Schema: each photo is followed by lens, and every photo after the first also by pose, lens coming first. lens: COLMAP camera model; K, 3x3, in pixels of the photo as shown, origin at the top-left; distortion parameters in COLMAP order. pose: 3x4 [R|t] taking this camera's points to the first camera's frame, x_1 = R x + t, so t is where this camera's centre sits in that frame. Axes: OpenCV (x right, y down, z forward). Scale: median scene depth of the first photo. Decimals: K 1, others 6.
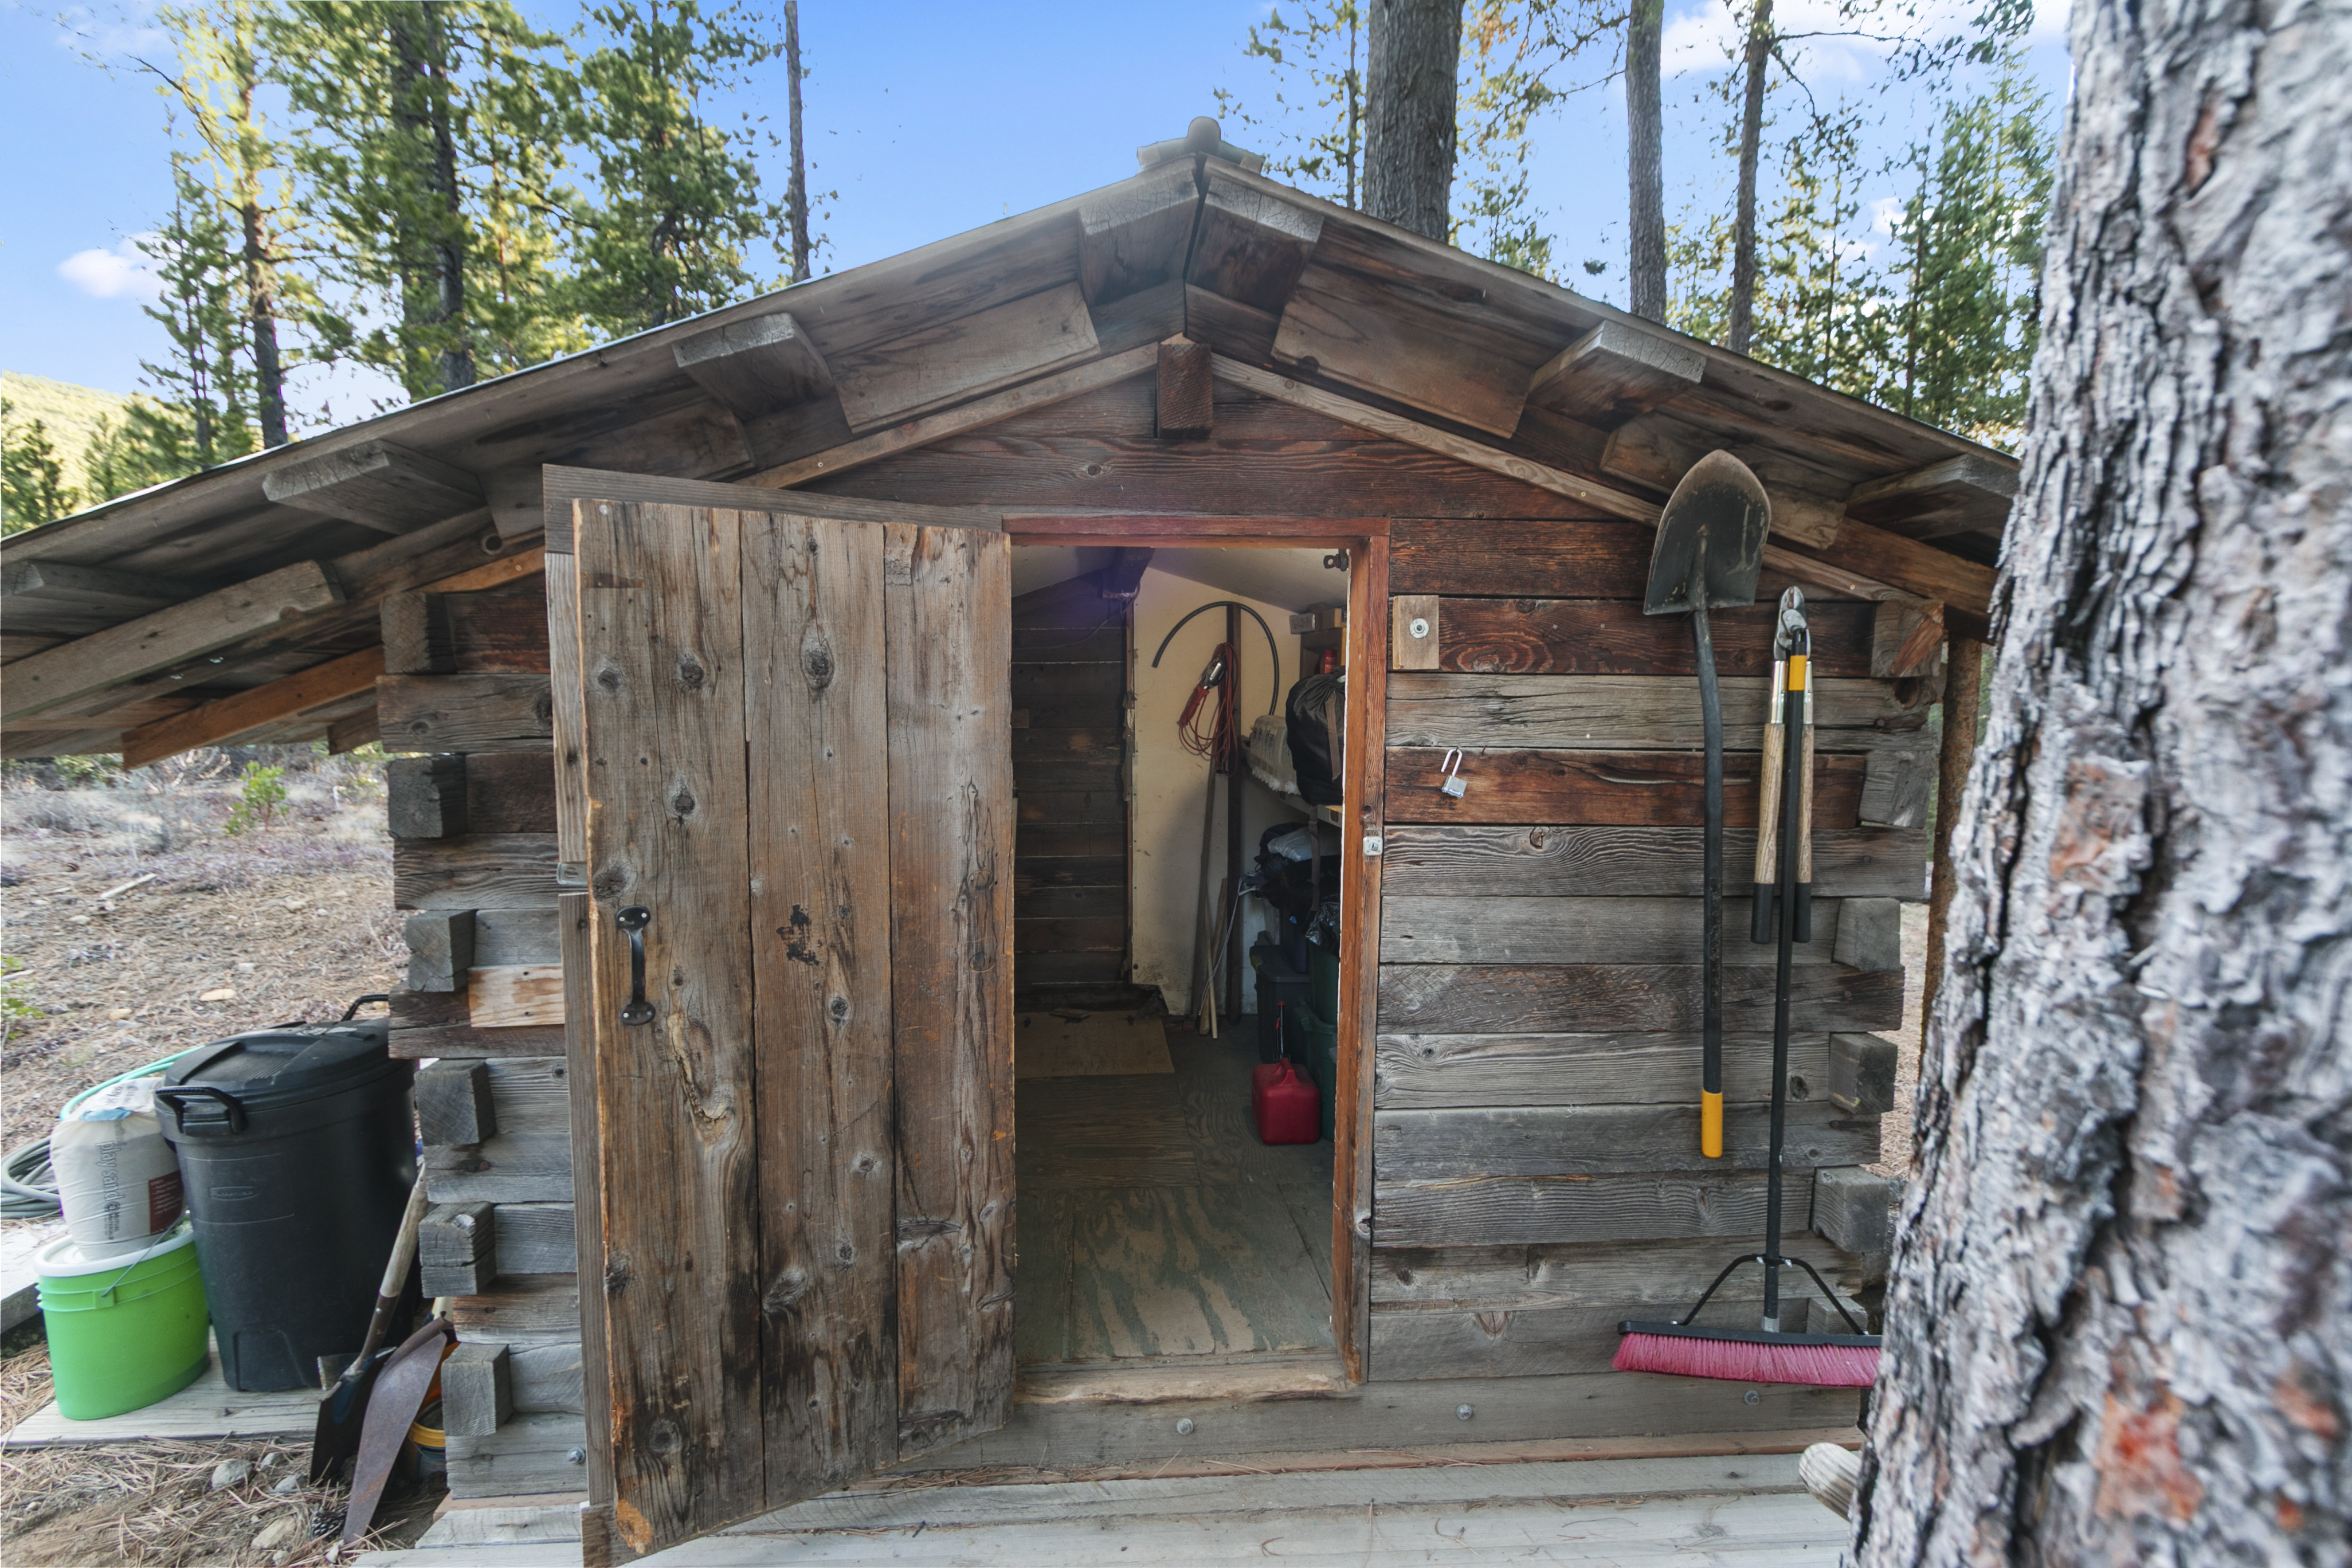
lens RADIAL K [[1048.4, 0, 1171.1], [0, 1048.4, 783.4], [0, 0, 1]] dist [0.007708, -0.000125]
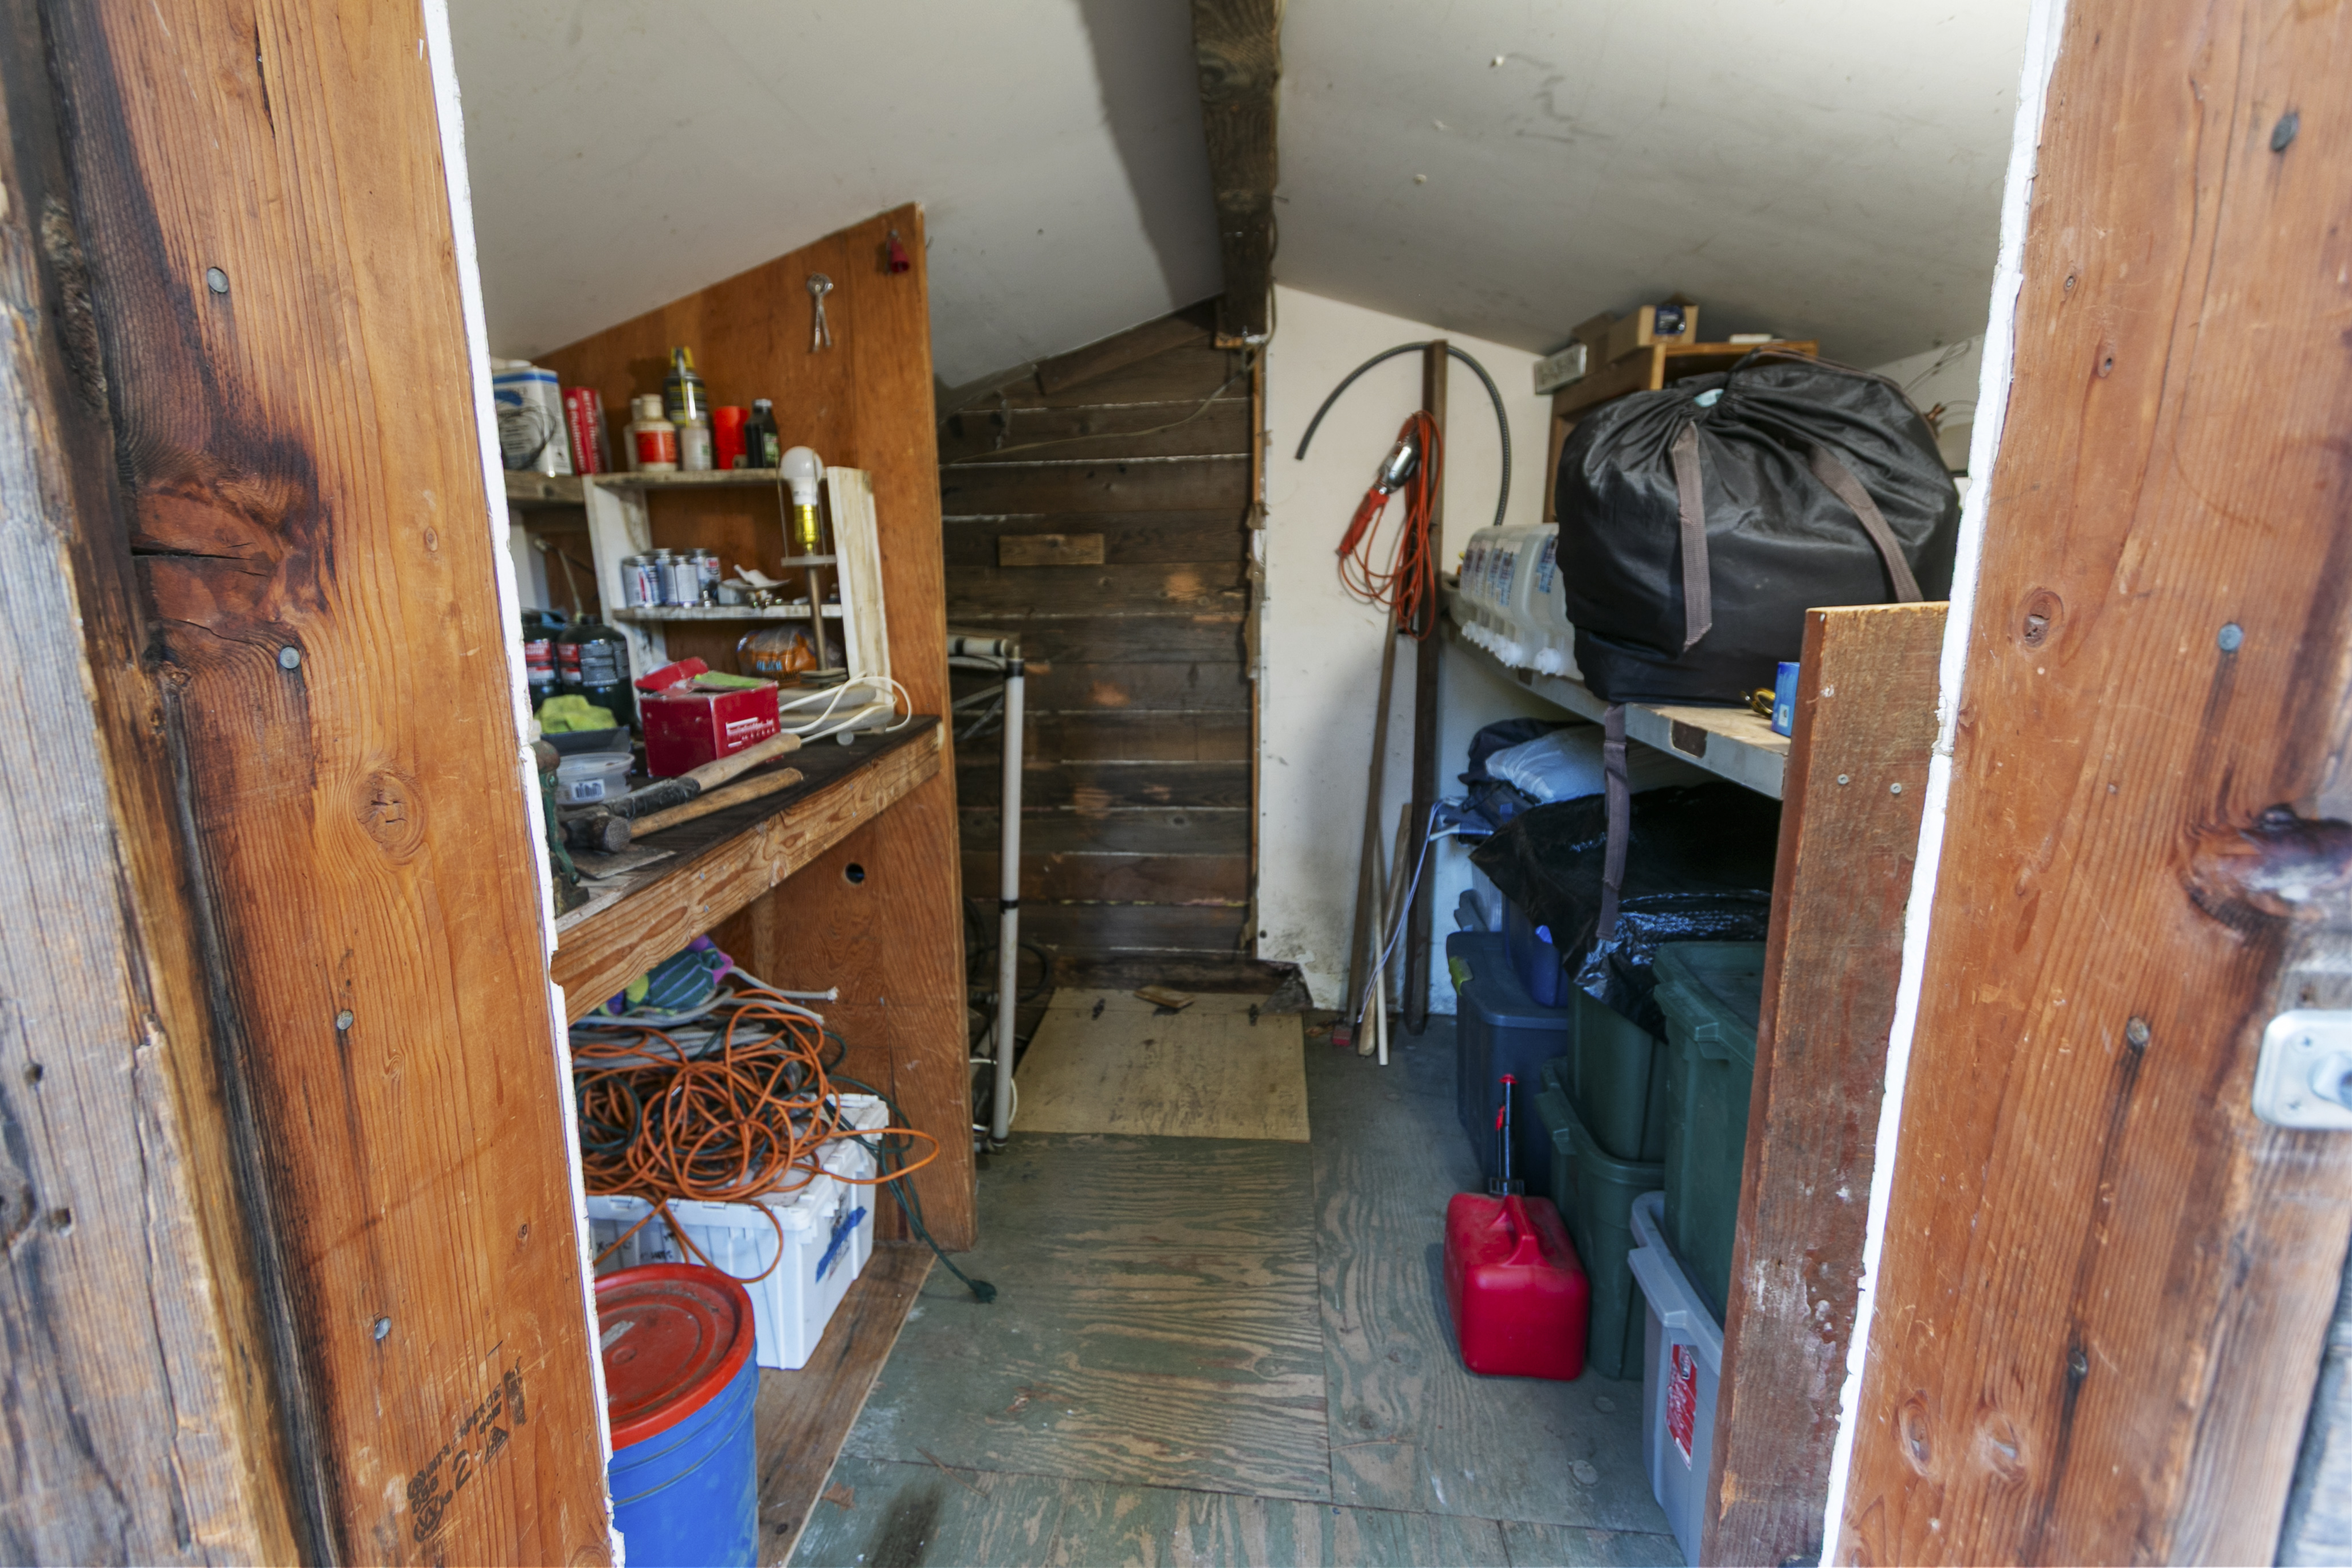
lens RADIAL K [[1048.4, 0, 1143.9], [0, 1048.4, 765.3], [0, 0, 1]] dist [0.007708, -0.000125]
pose [[0.979582, 0.021906, -0.199850, 0.022012], [0.000394, 0.993835, 0.110870, -0.001448], [0.201046, -0.108685, 0.973534, 0.364316]]
